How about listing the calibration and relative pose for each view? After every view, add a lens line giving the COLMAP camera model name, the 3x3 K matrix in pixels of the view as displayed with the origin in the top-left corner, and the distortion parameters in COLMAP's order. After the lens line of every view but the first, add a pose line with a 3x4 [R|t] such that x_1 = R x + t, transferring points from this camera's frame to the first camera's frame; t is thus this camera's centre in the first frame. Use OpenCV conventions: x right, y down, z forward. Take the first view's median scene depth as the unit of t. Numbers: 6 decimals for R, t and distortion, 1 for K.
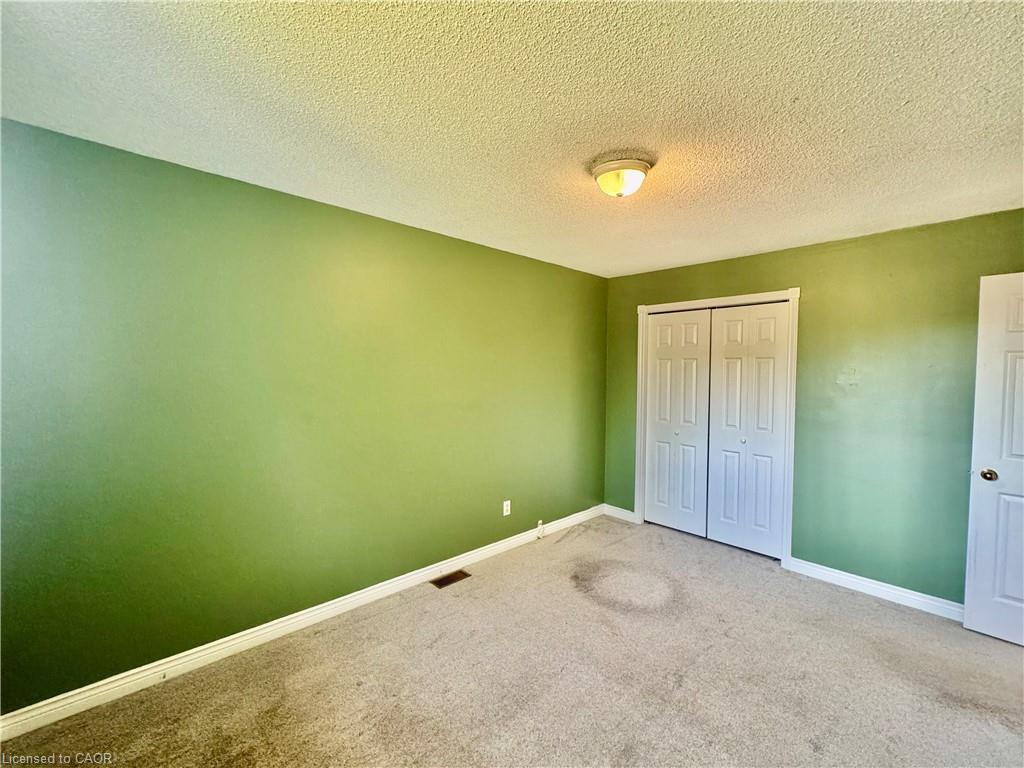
lens RADIAL K [[414.7, 0, 515.0], [0, 414.7, 383.2], [0, 0, 1]] dist [0.000382, -0.000436]
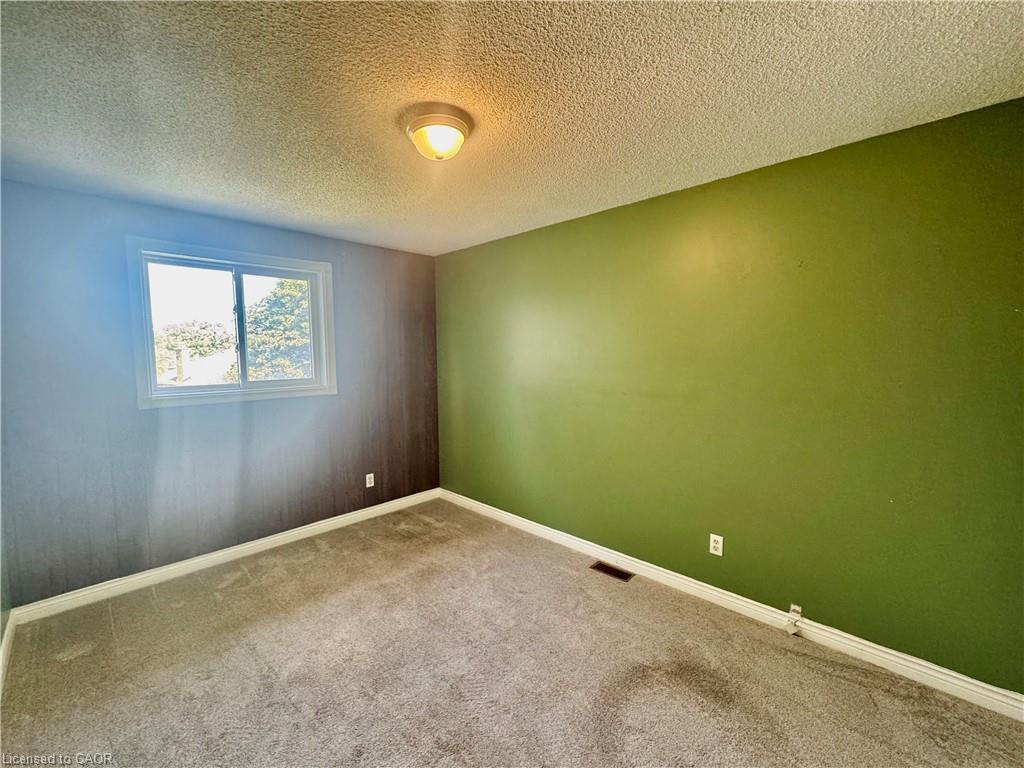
lens RADIAL K [[414.7, 0, 515.3], [0, 414.7, 386.4], [0, 0, 1]] dist [0.000382, -0.000436]
pose [[0.054346, 0.056459, -0.996925, 0.650118], [-0.014474, 0.998340, 0.055751, -0.001995], [0.998417, 0.011400, 0.055073, 0.619087]]
